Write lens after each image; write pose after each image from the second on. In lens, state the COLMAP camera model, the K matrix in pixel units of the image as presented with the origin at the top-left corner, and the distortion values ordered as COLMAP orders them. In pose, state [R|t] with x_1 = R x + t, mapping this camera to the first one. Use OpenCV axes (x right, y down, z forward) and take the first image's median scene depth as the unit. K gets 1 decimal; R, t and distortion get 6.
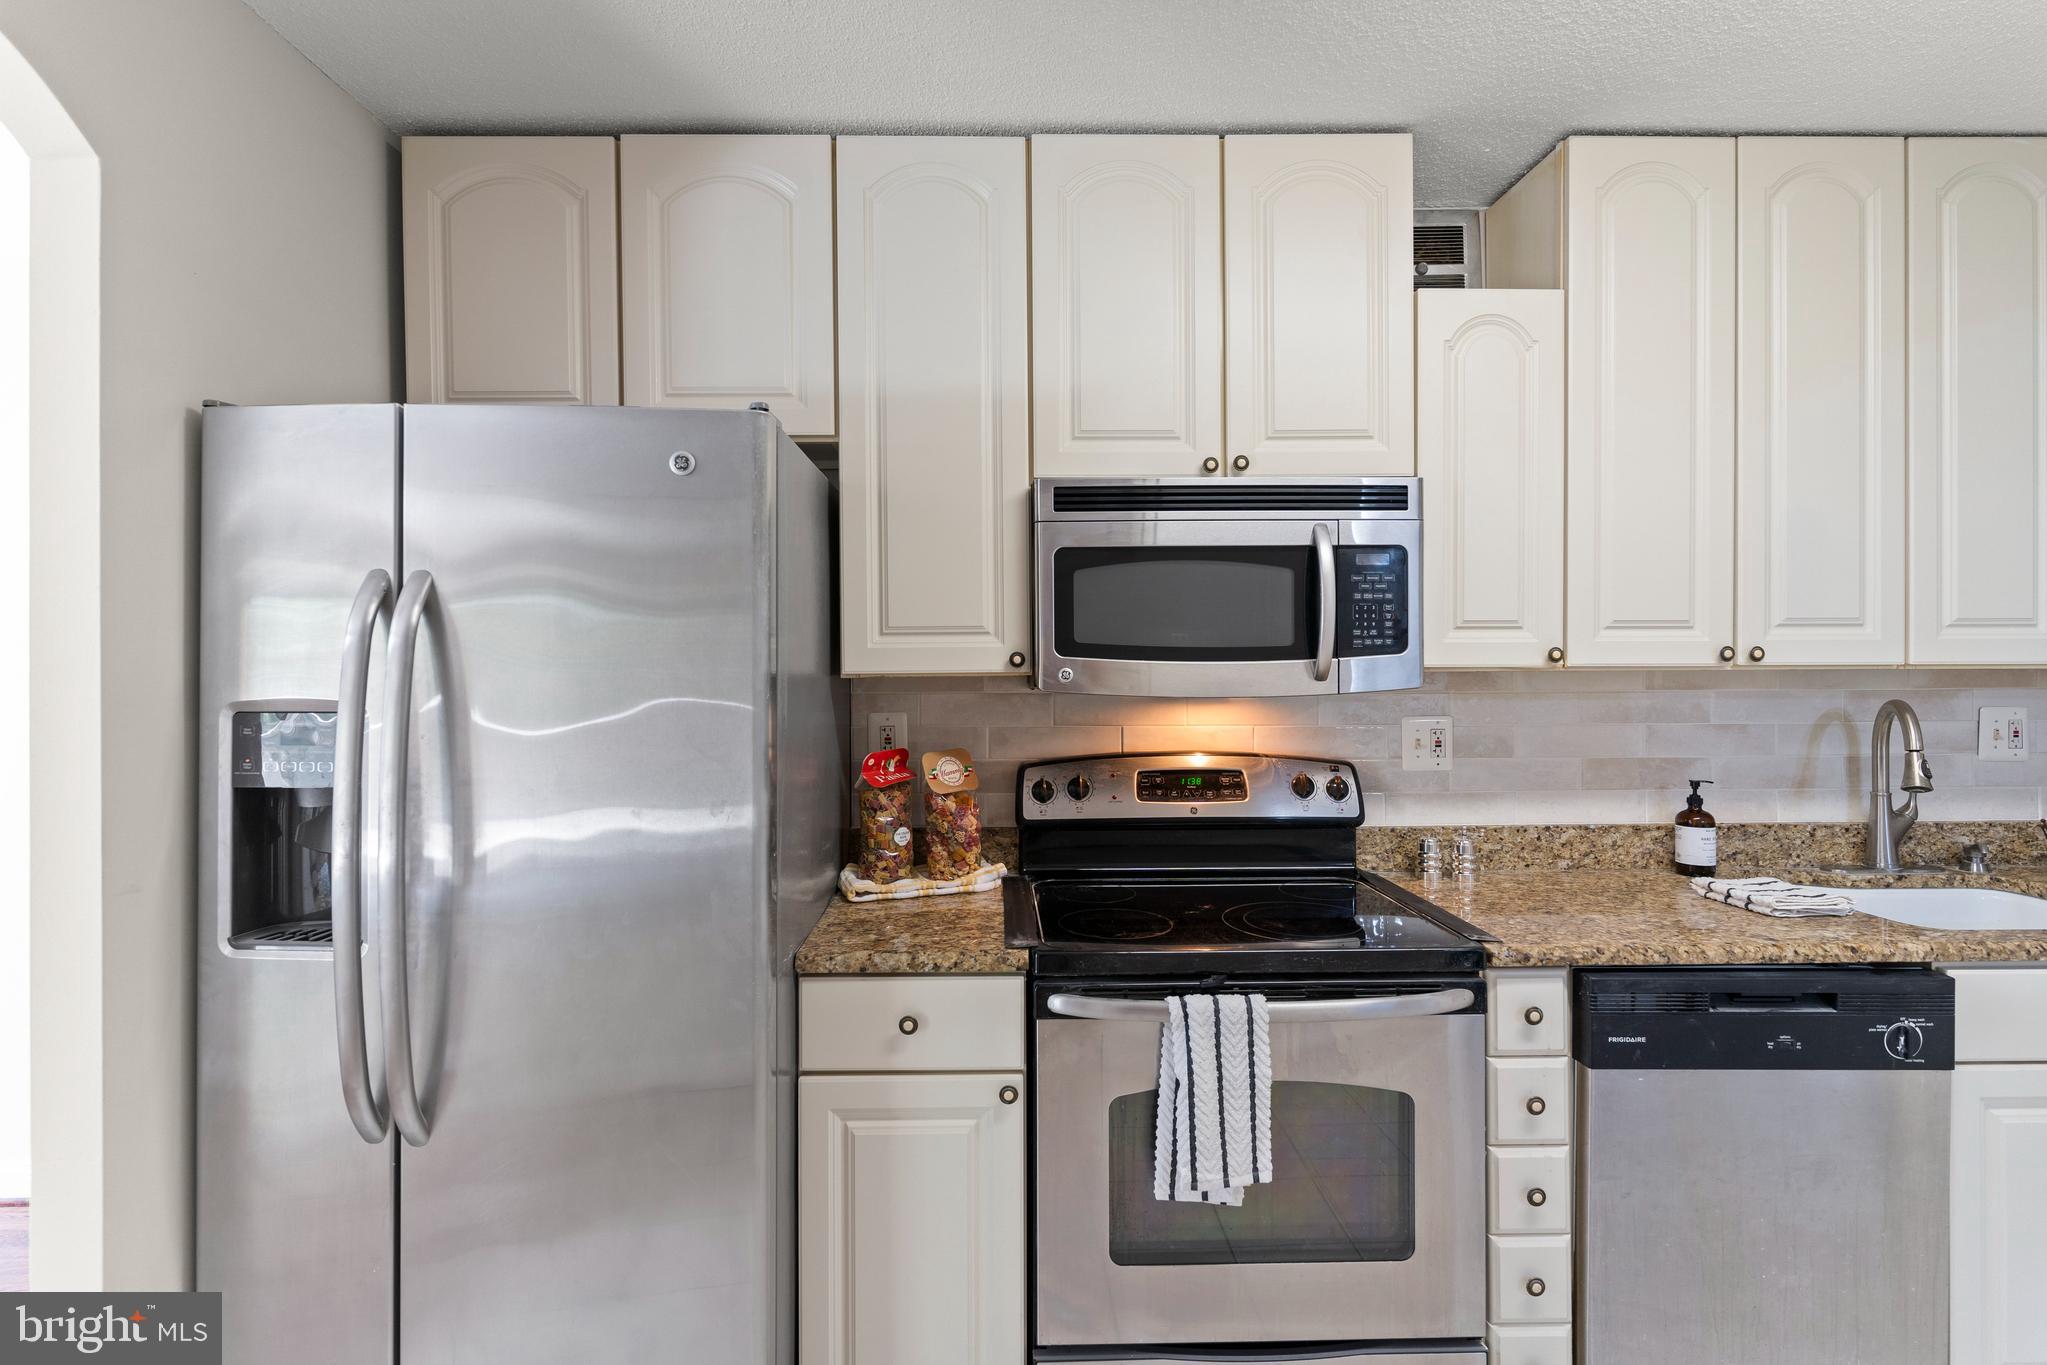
lens RADIAL K [[980.7, 0, 1015.1], [0, 980.7, 661.0], [0, 0, 1]] dist [0.001995, 0.000642]
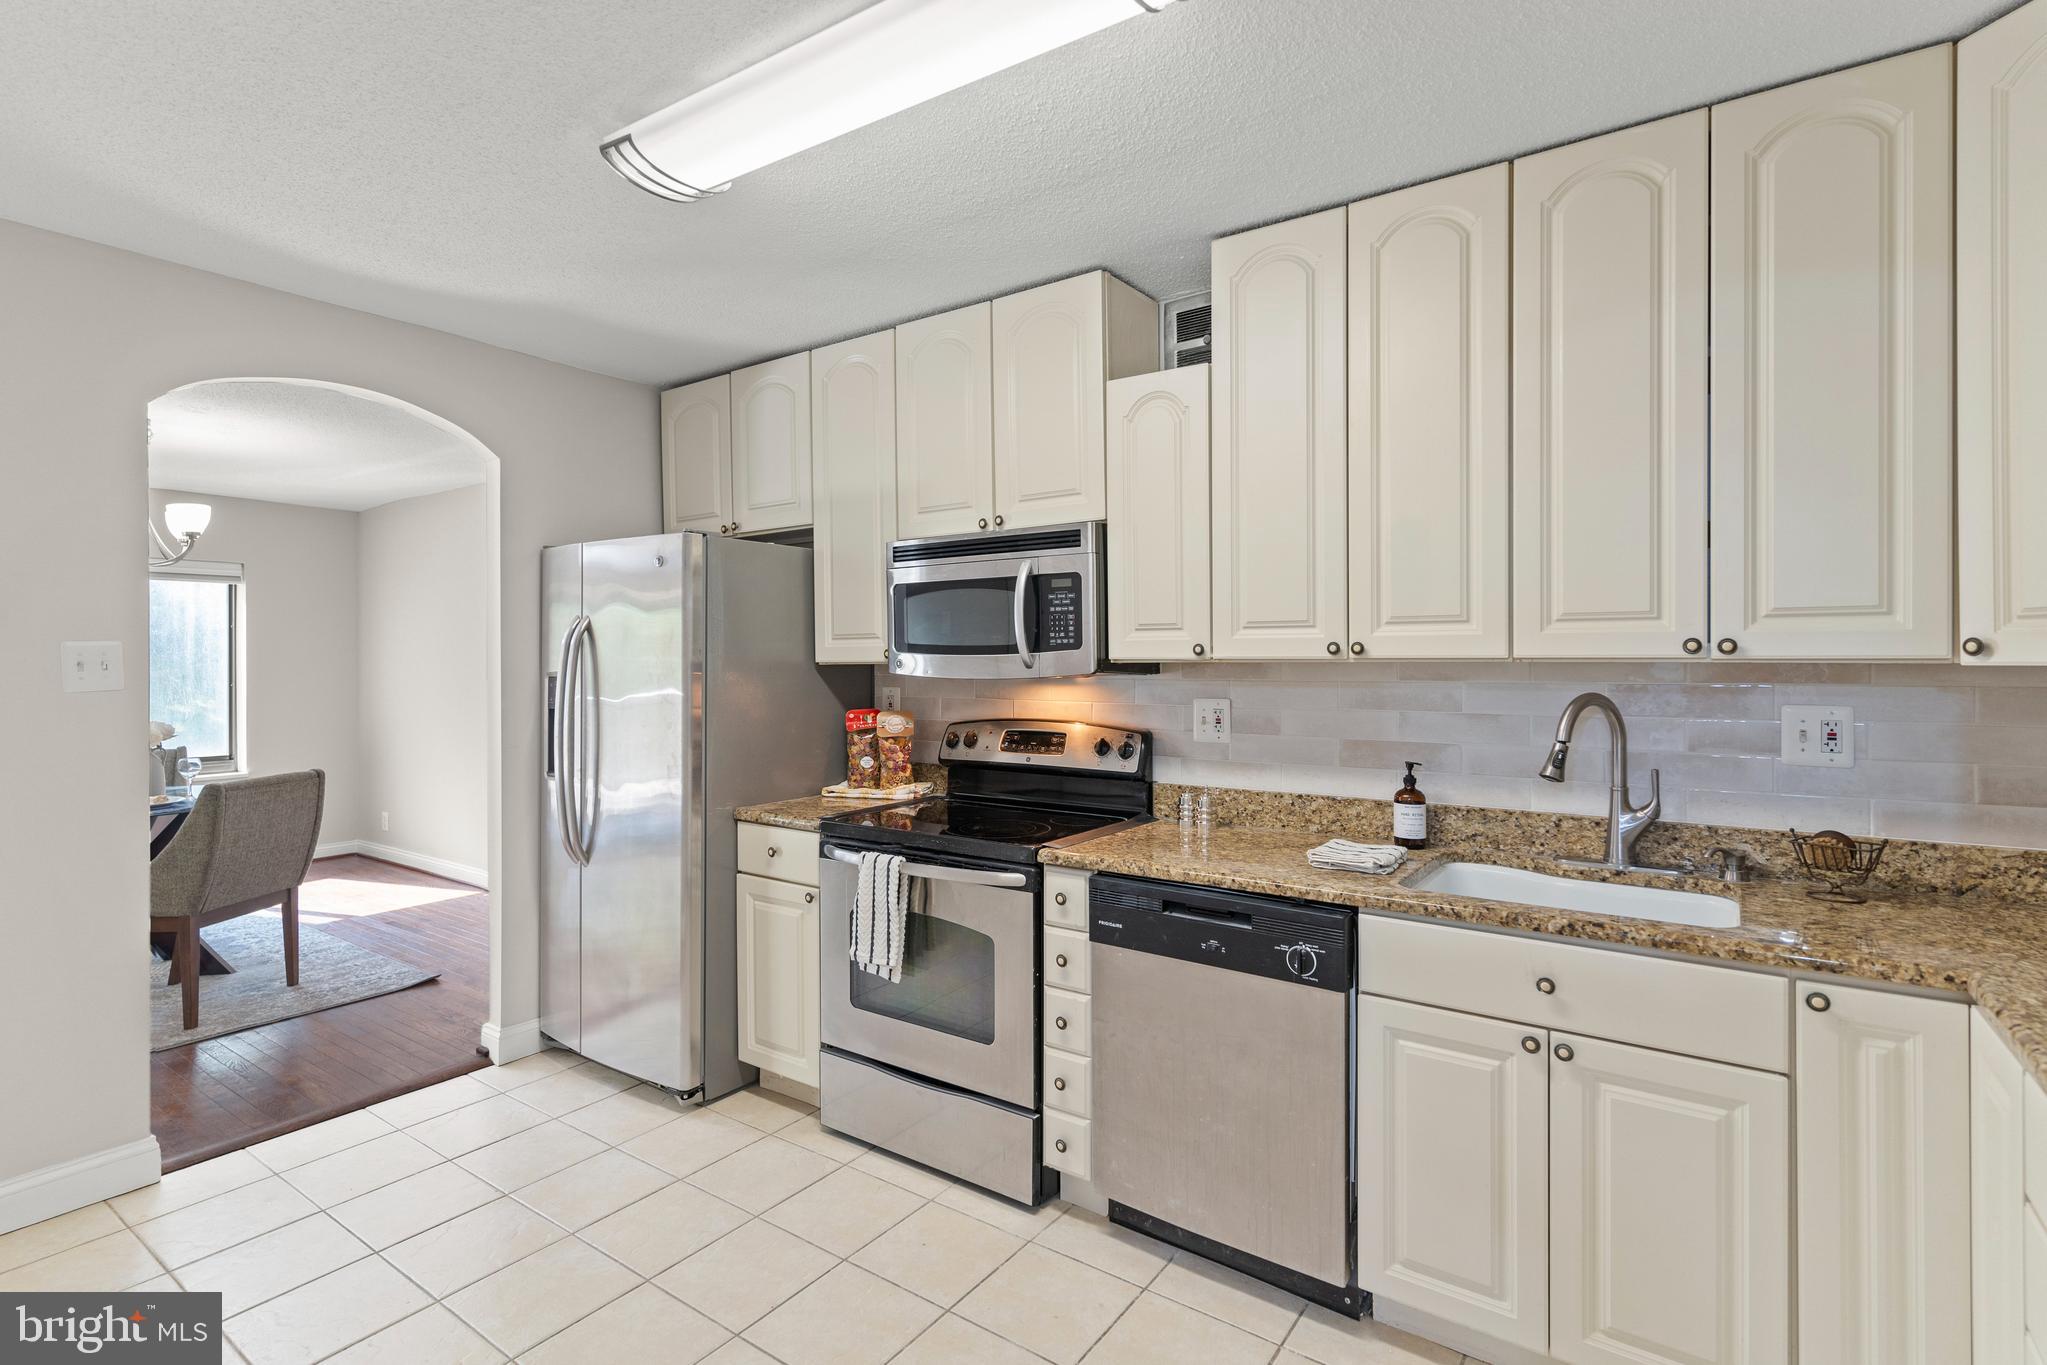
lens RADIAL K [[980.7, 0, 1015.1], [0, 980.7, 661.0], [0, 0, 1]] dist [0.001995, 0.000642]
pose [[0.803753, 0.003654, -0.594952, 1.015286], [0.002031, 0.999958, 0.008884, -0.003241], [0.594960, -0.008349, 0.803712, -0.156430]]
